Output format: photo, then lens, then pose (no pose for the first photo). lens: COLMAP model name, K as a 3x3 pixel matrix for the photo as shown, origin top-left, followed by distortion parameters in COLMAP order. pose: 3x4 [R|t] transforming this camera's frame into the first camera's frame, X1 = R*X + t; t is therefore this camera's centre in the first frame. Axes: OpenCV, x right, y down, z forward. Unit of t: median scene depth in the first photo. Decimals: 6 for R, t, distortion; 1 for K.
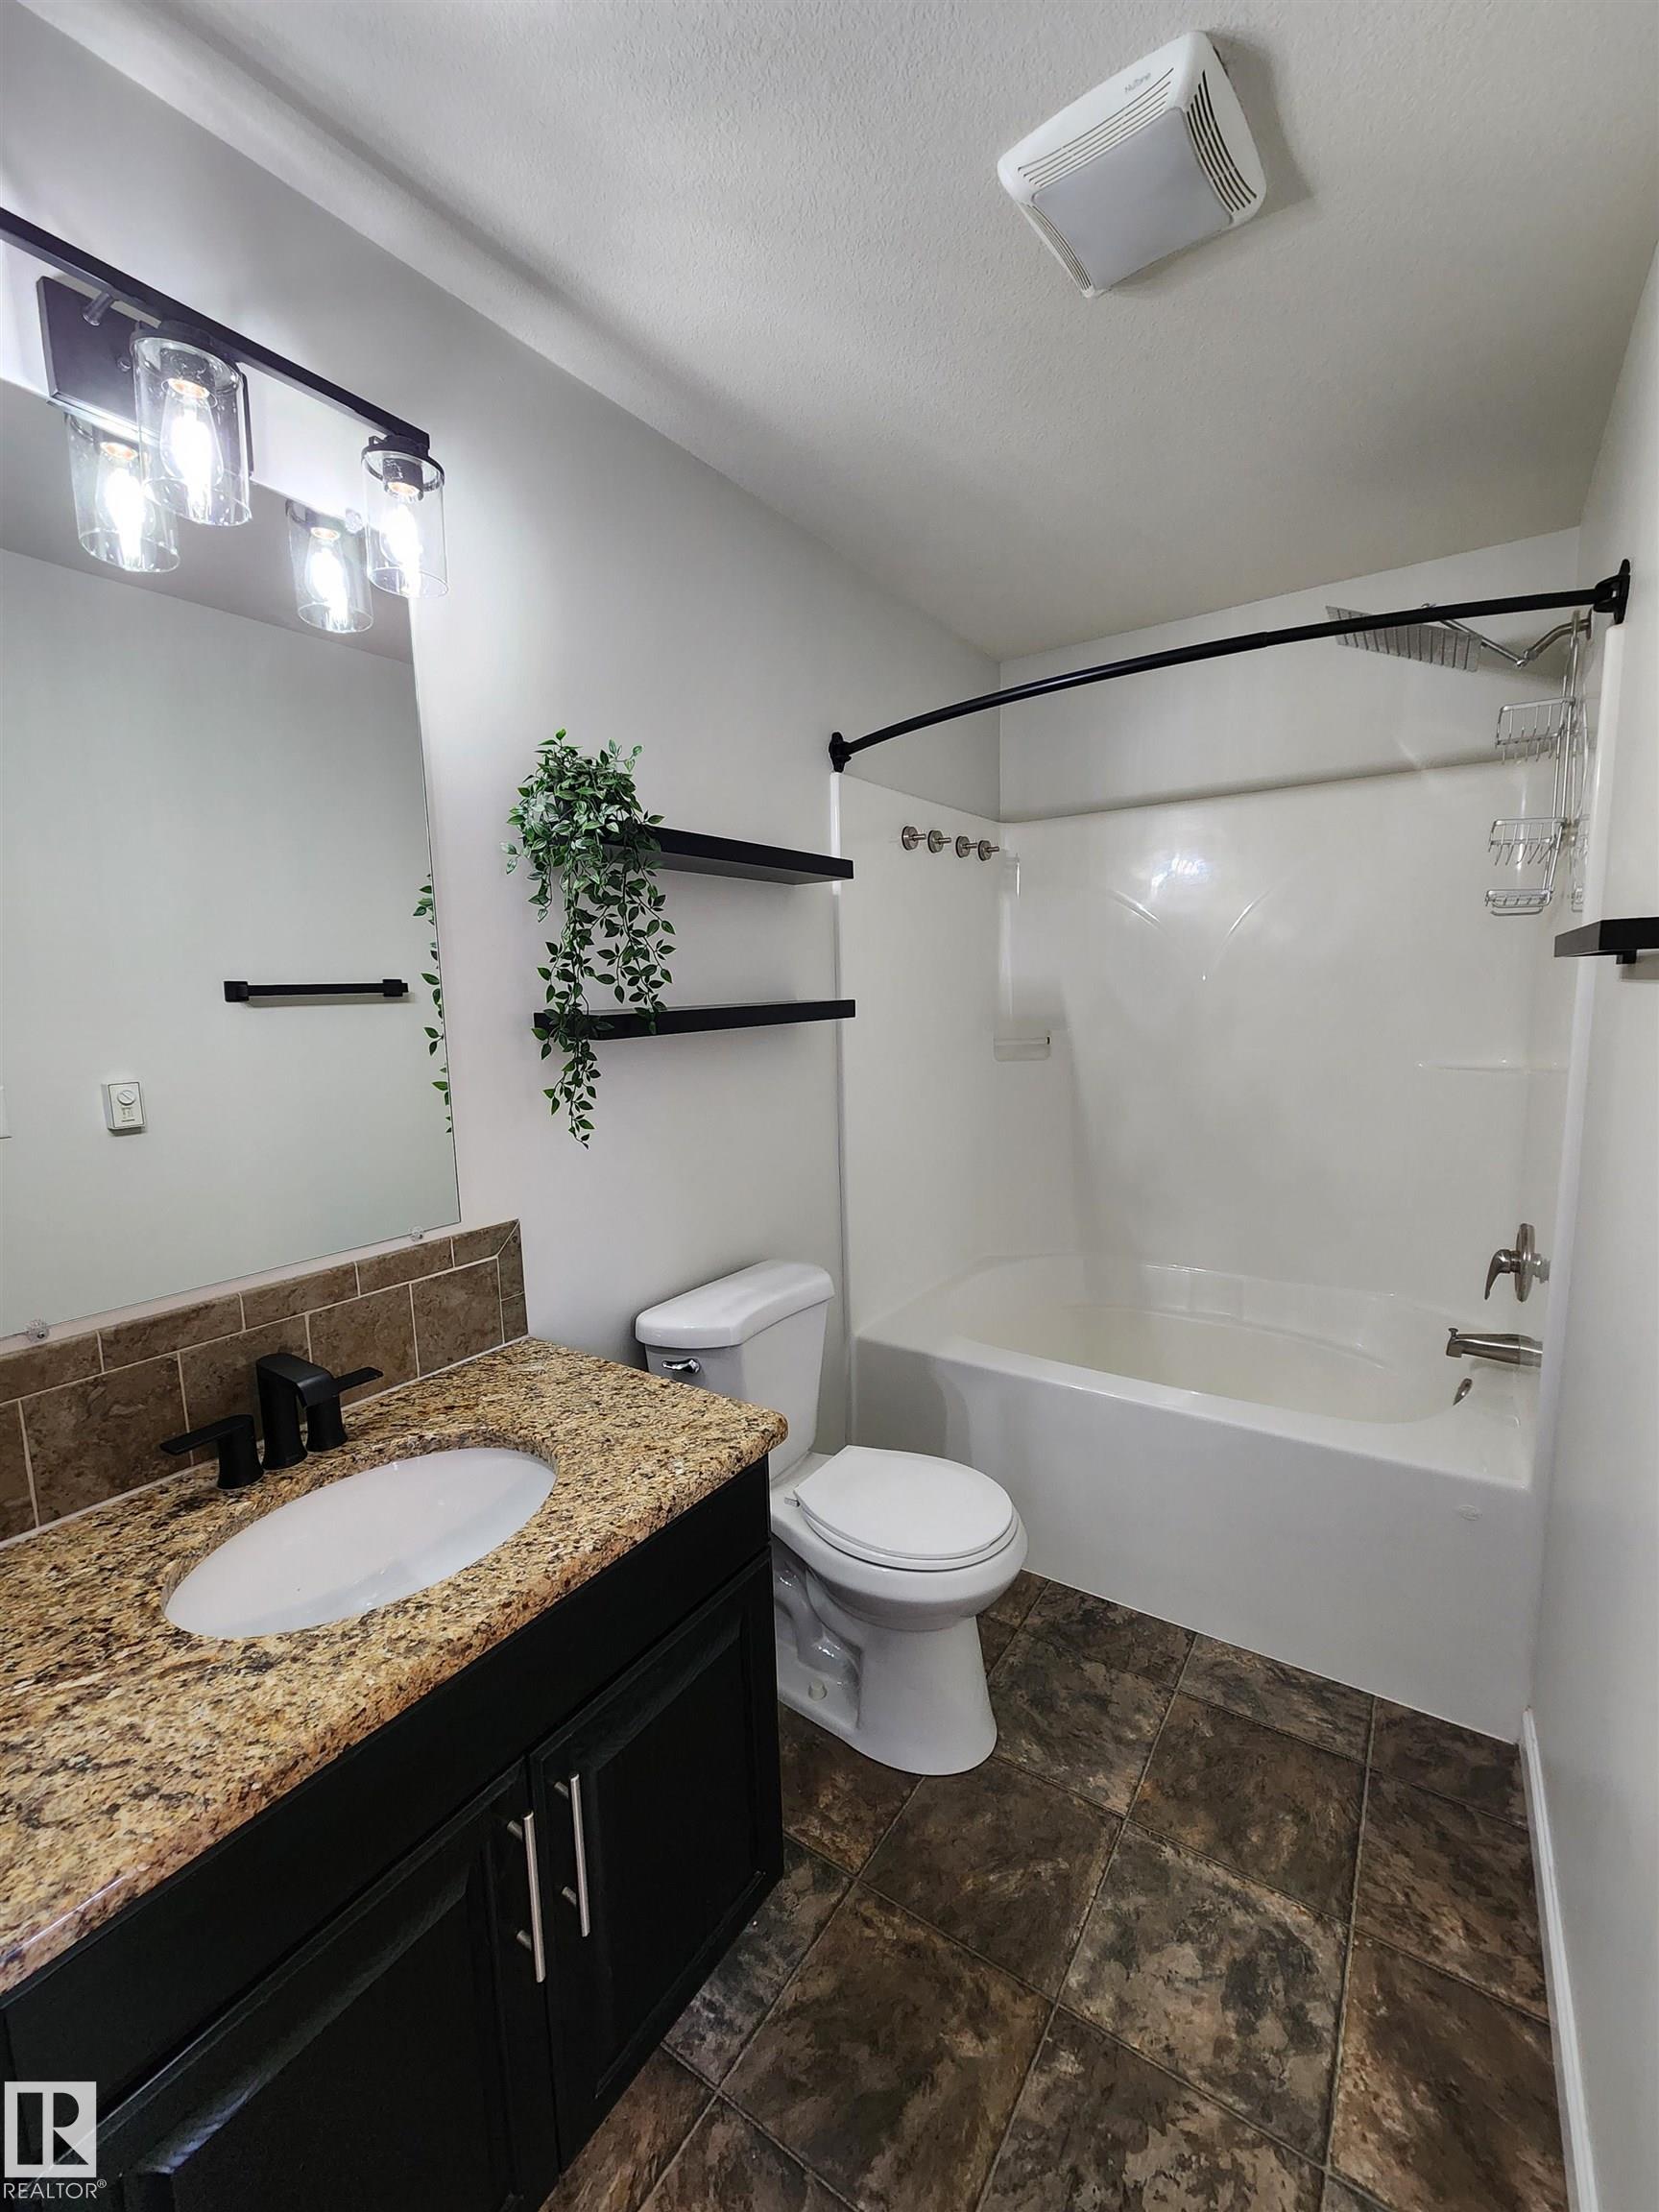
lens RADIAL K [[920.1, 0, 829.5], [0, 920.1, 1106.0], [0, 0, 1]] dist [0.004669, -0.000346]
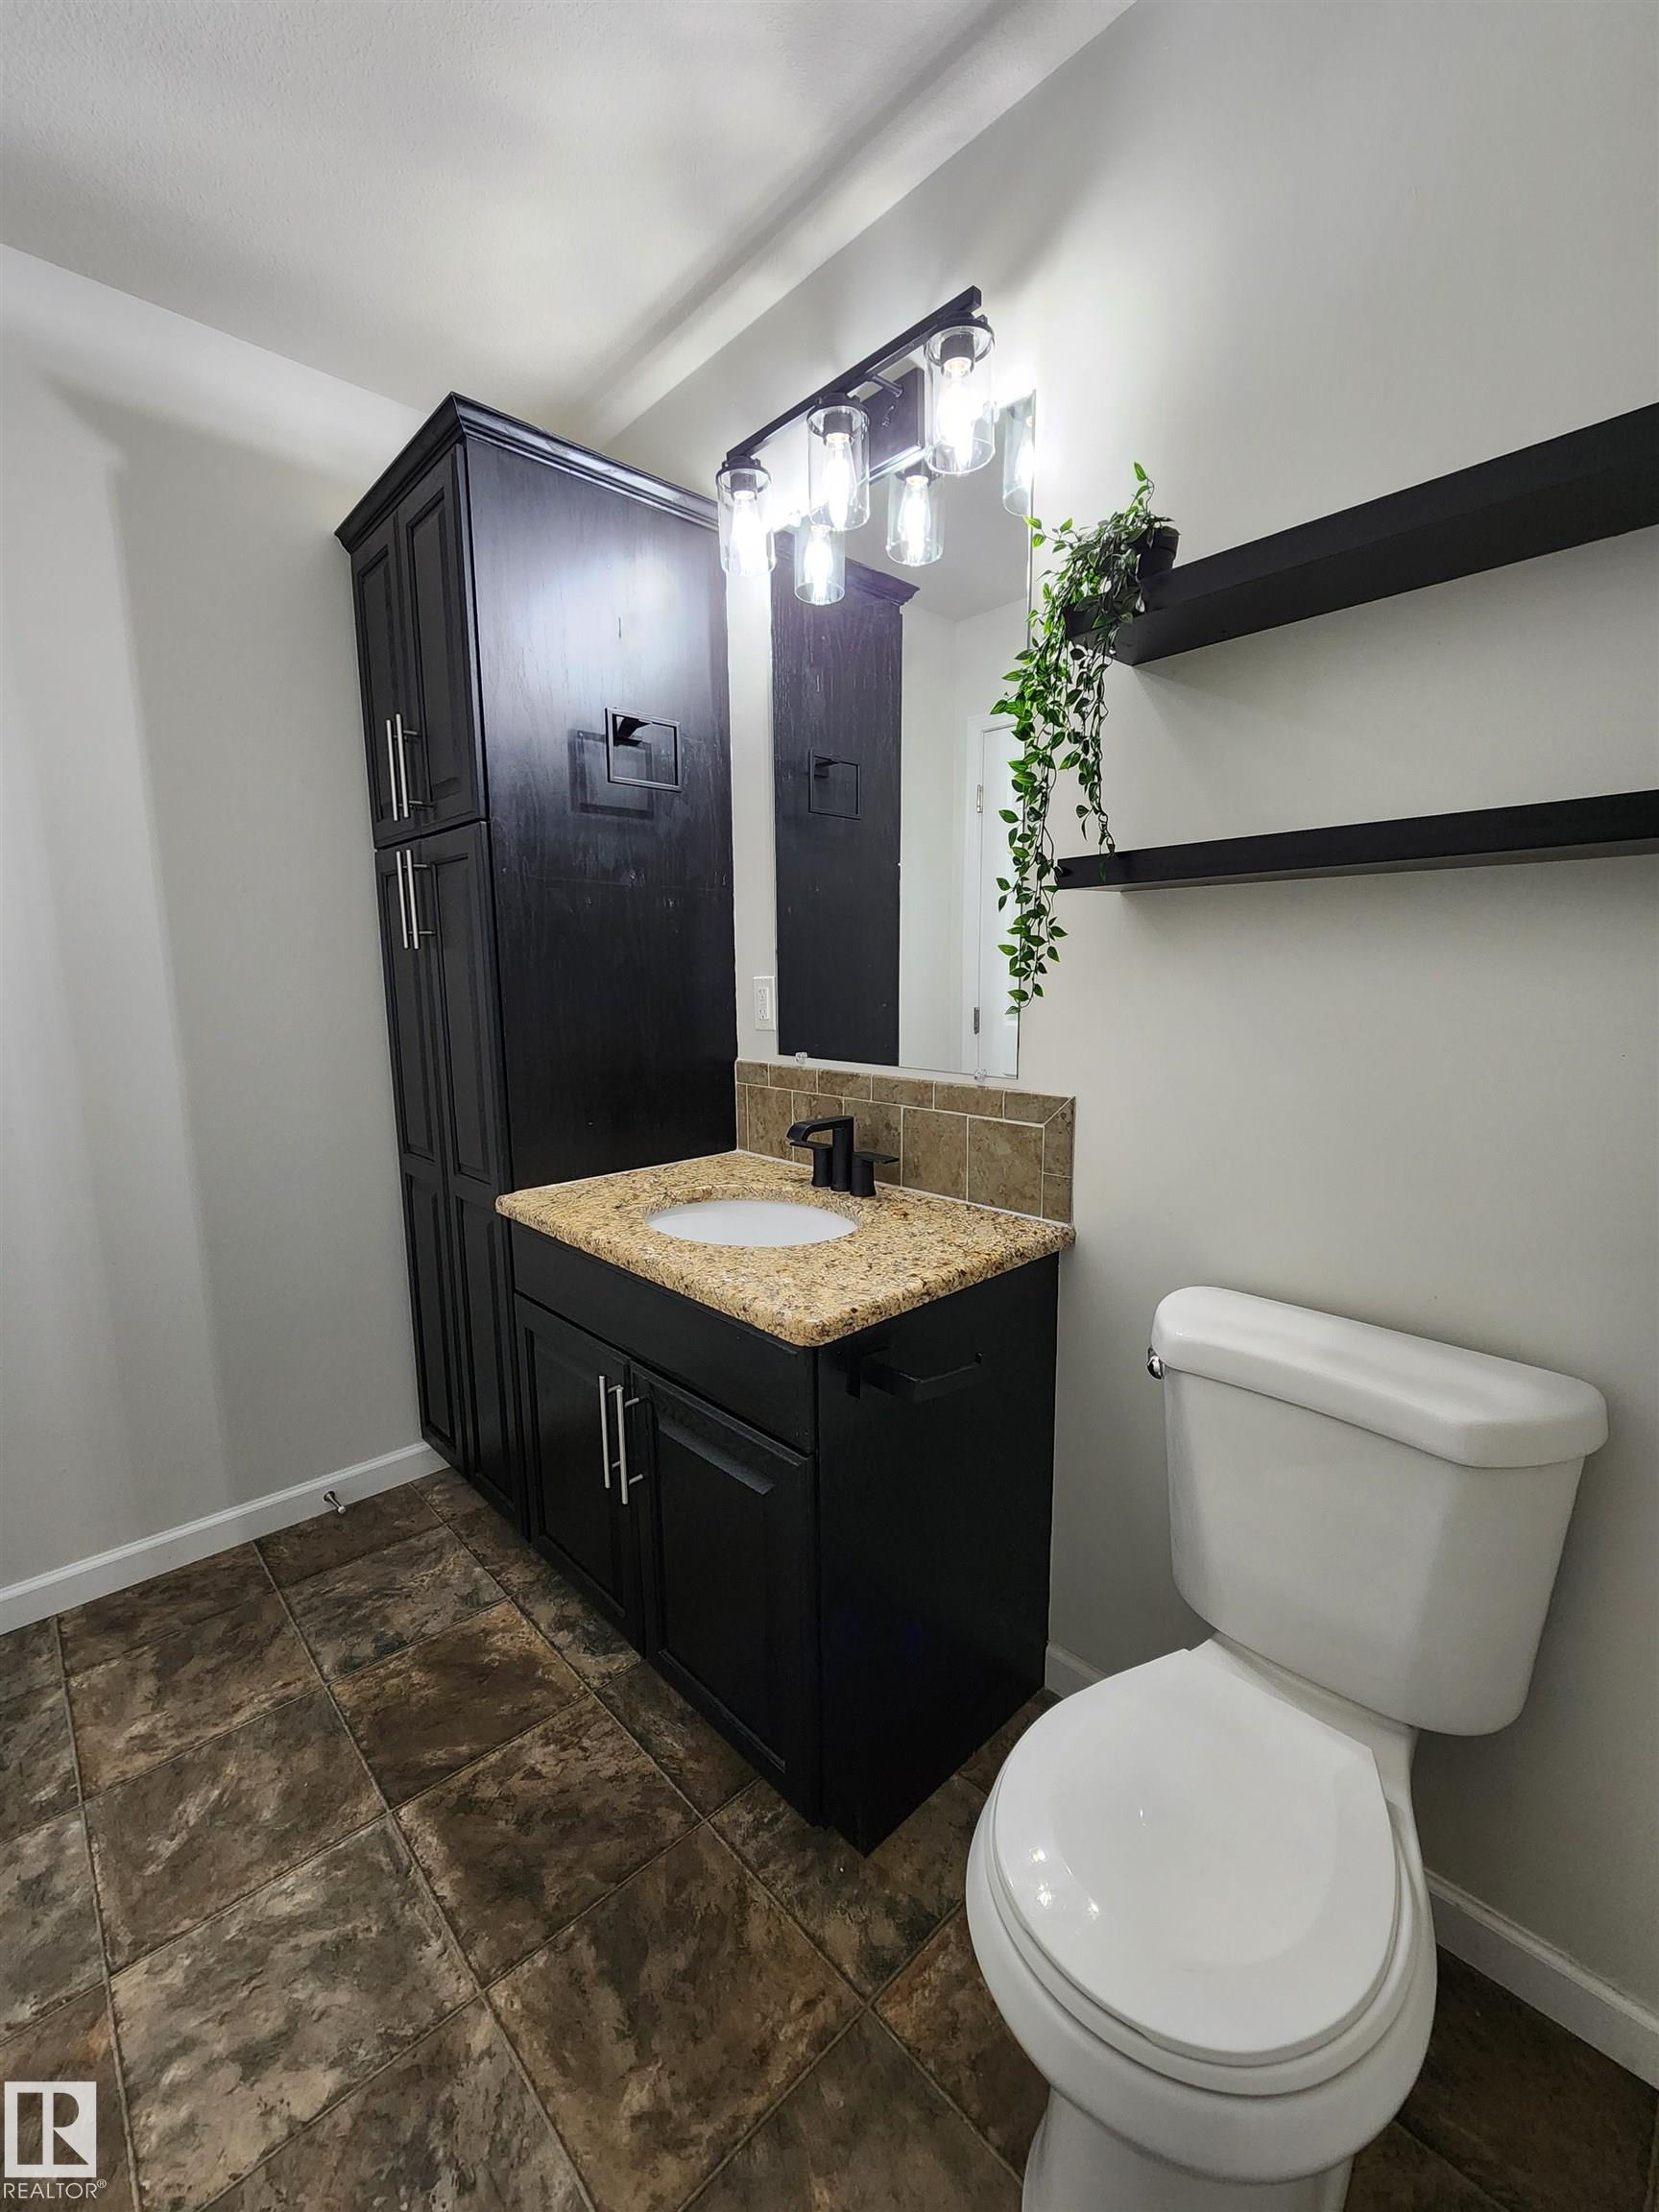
lens RADIAL K [[905.4, 0, 829.5], [0, 905.4, 1106.0], [0, 0, 1]] dist [-0.000118, 0.000271]
pose [[-0.220479, 0.173593, -0.959820, 0.701773], [-0.113407, 0.972799, 0.201991, -0.027581], [0.968777, 0.153385, -0.194795, 1.135068]]
